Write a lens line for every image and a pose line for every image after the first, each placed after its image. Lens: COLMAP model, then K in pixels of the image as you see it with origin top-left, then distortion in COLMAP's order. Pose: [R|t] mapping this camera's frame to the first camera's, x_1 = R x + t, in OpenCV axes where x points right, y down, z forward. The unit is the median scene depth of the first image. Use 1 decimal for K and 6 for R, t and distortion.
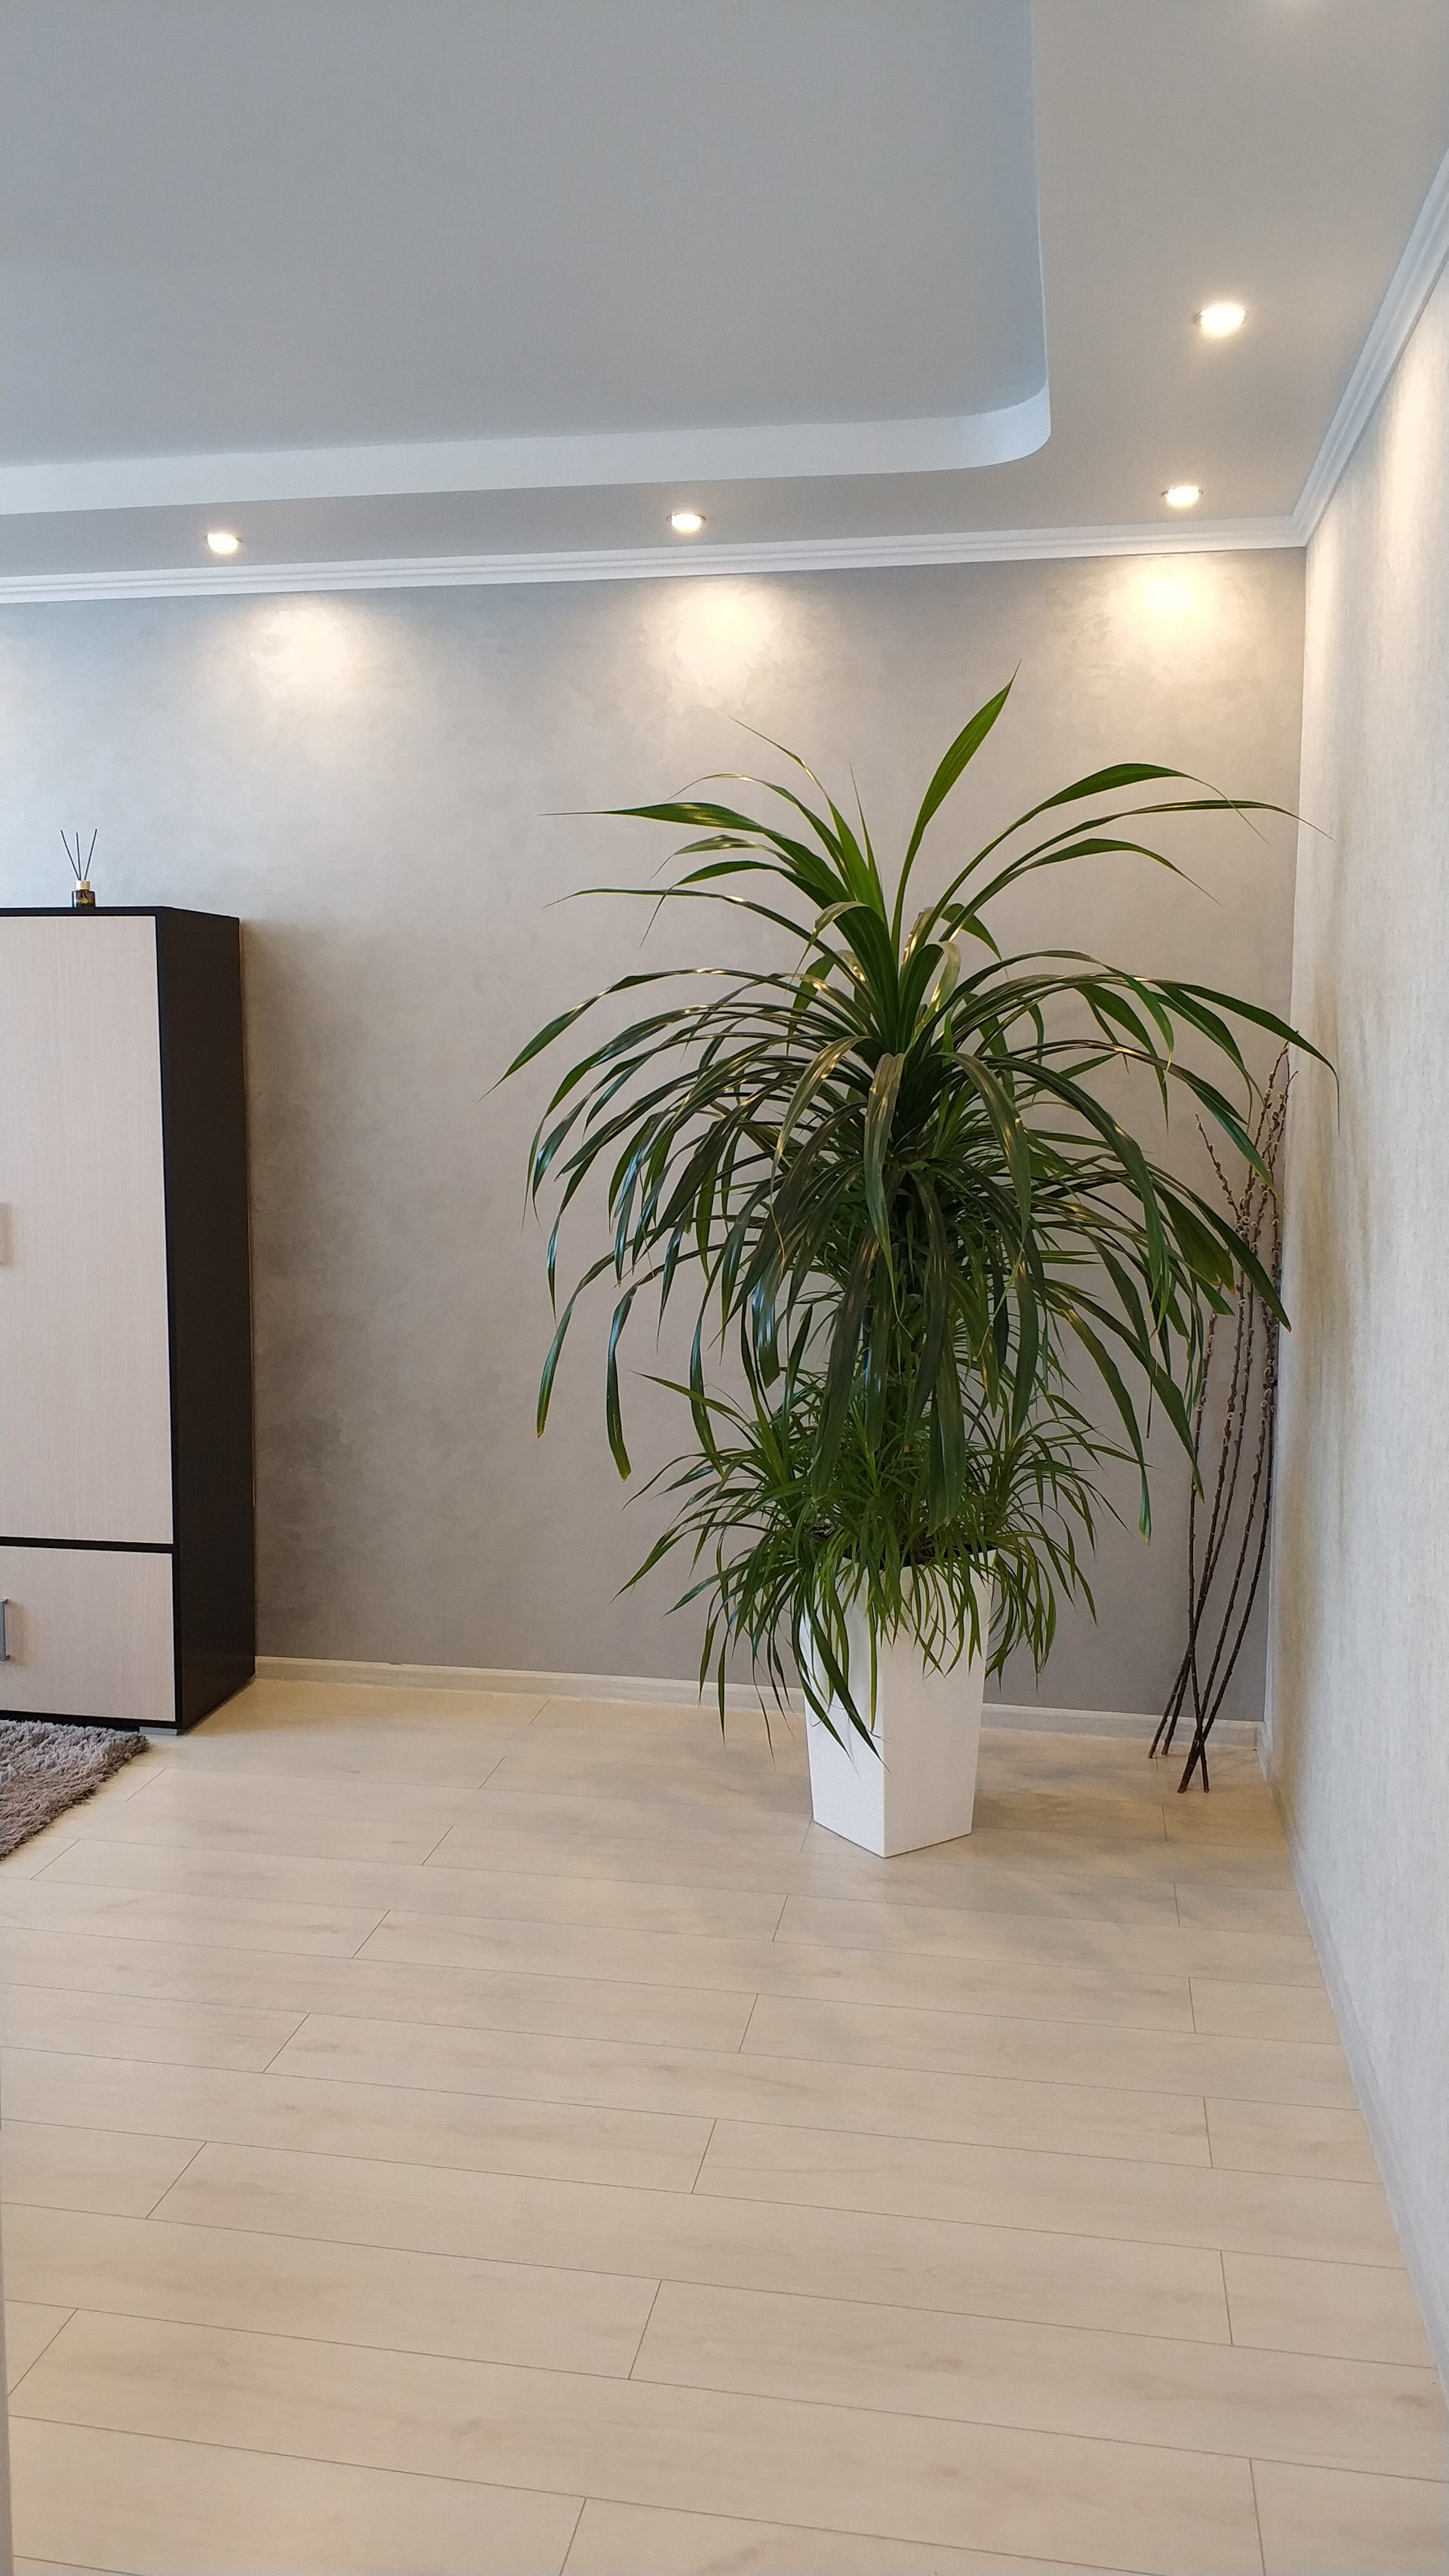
lens RADIAL K [[2055.2, 0, 720.6], [0, 2055.2, 1283.0], [0, 0, 1]] dist [0.063108, -0.106407]
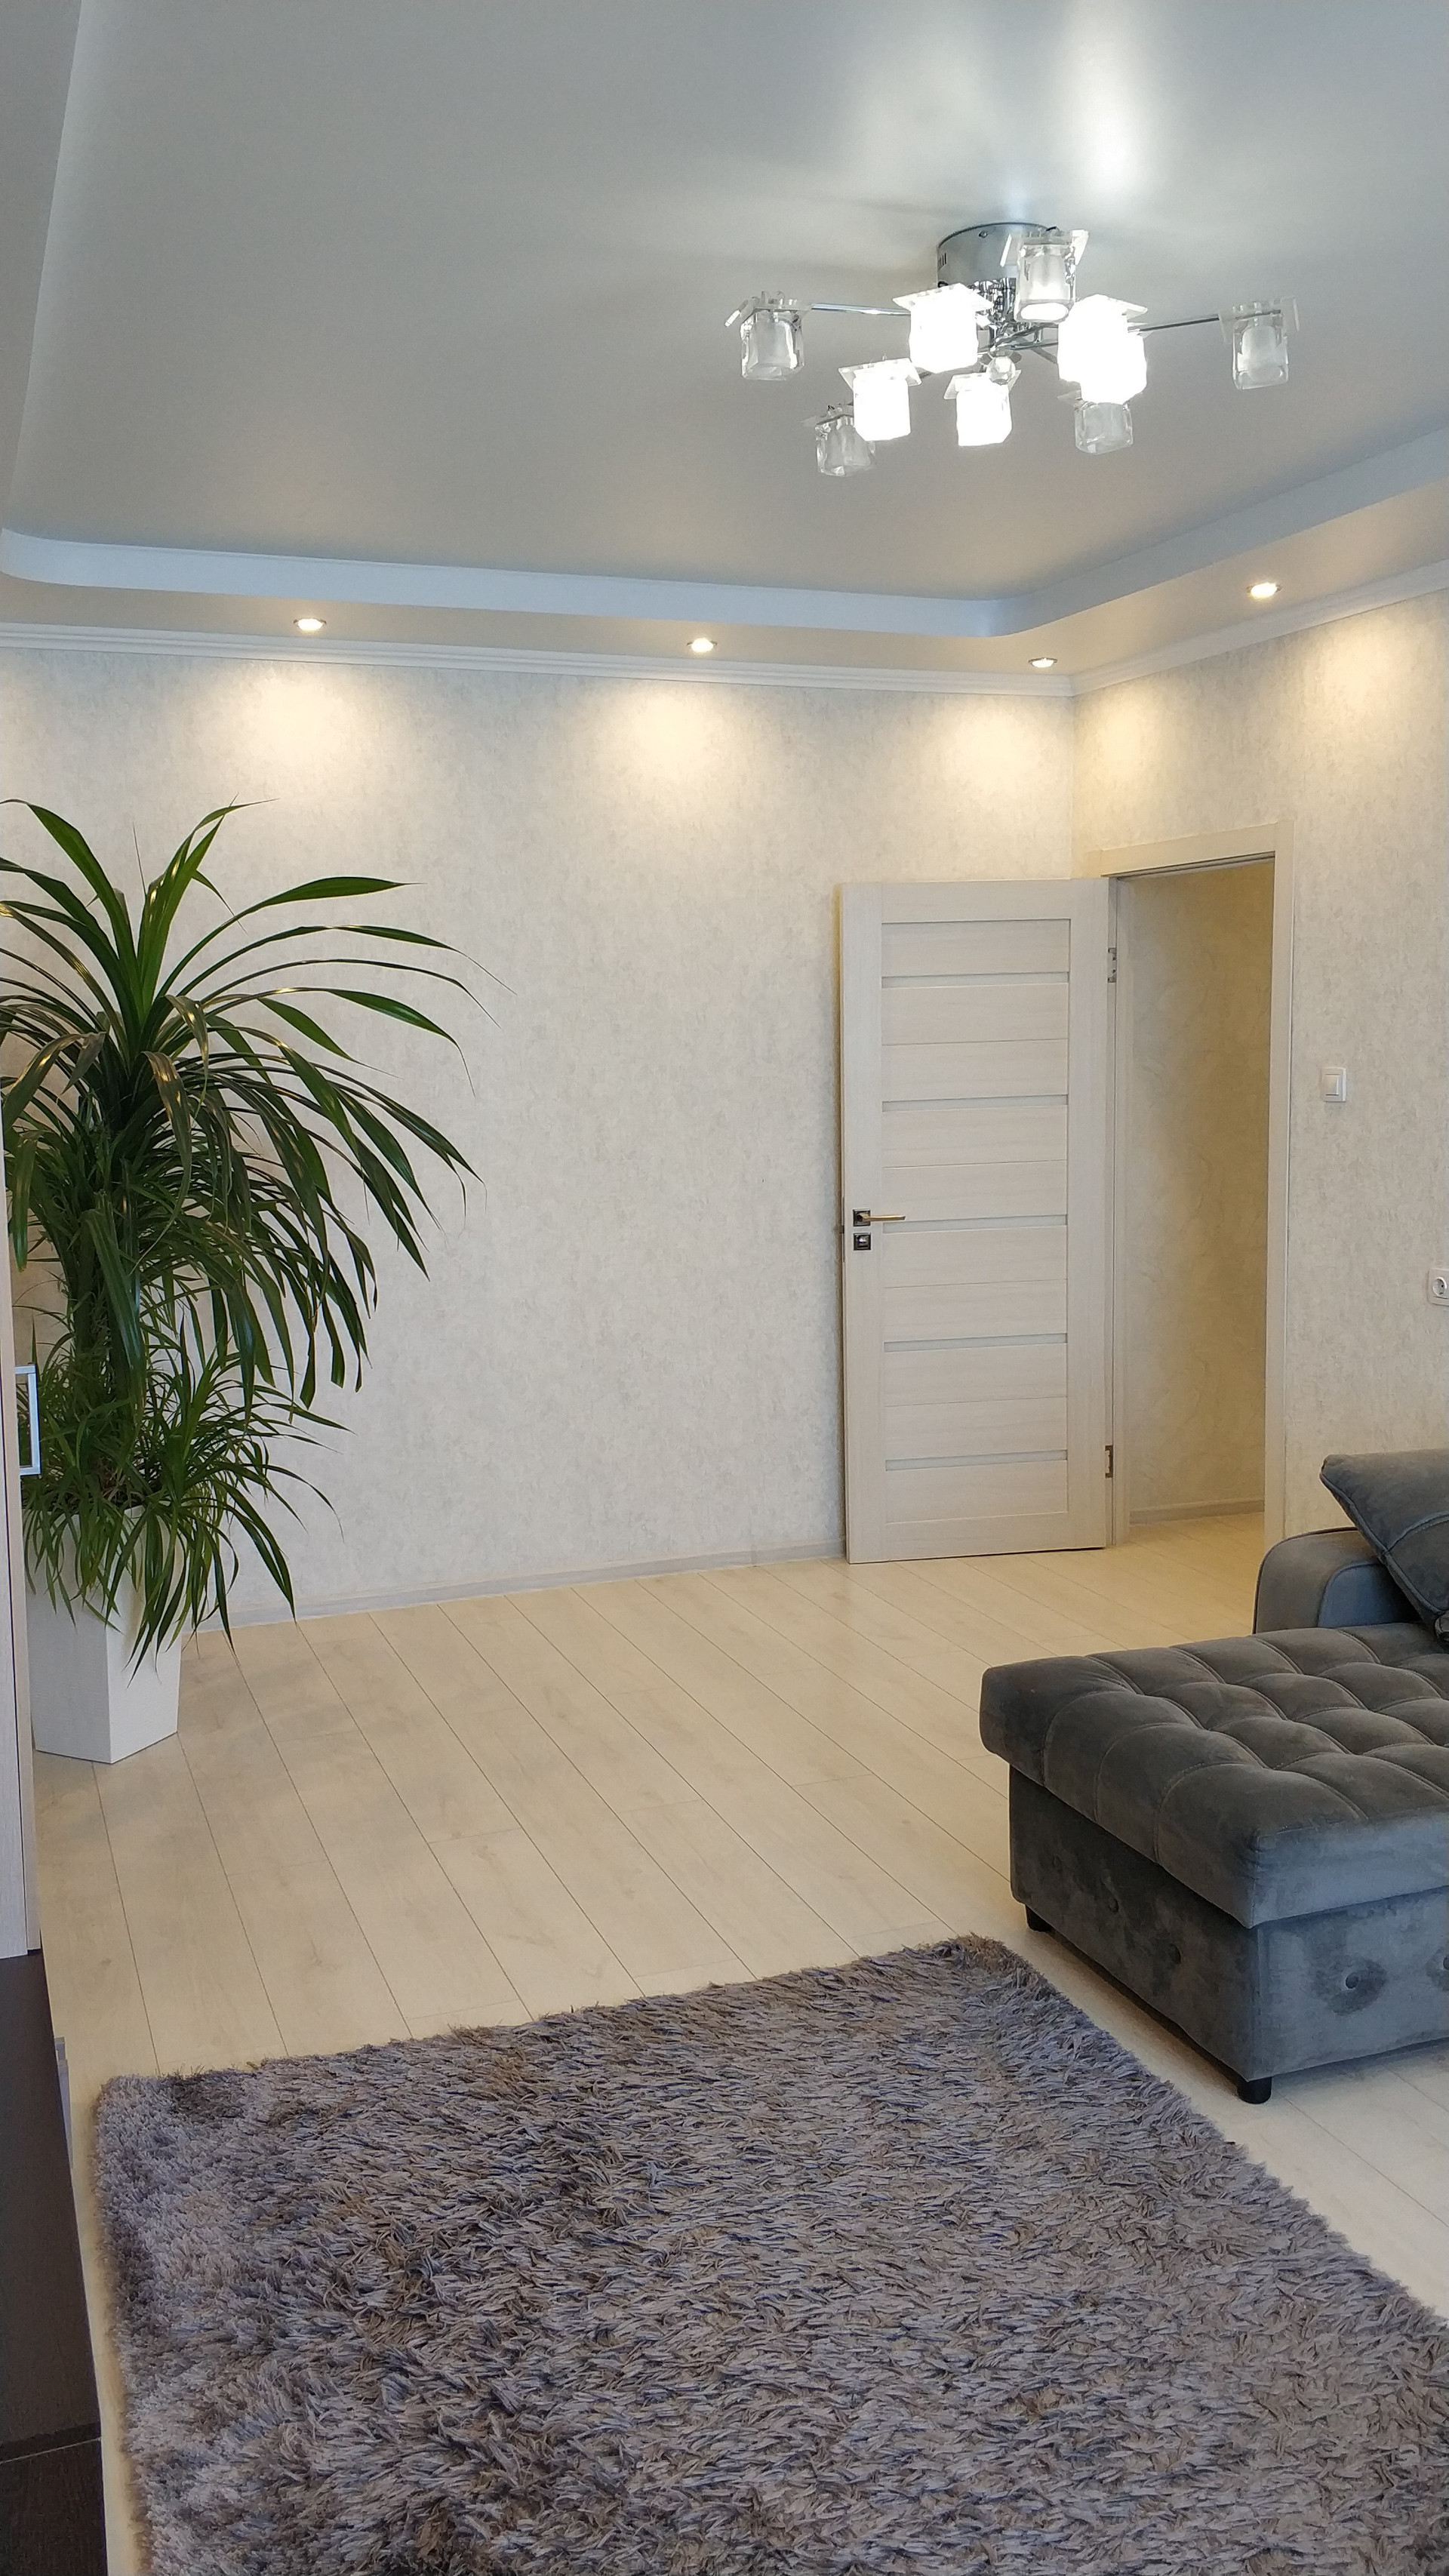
lens RADIAL K [[2055.2, 0, 699.7], [0, 2055.2, 1231.7], [0, 0, 1]] dist [0.063108, -0.106407]
pose [[-0.510798, -0.085636, 0.855425, -1.104129], [0.114484, 0.979388, 0.166408, -0.175601], [-0.852044, 0.182933, -0.490466, 1.304294]]
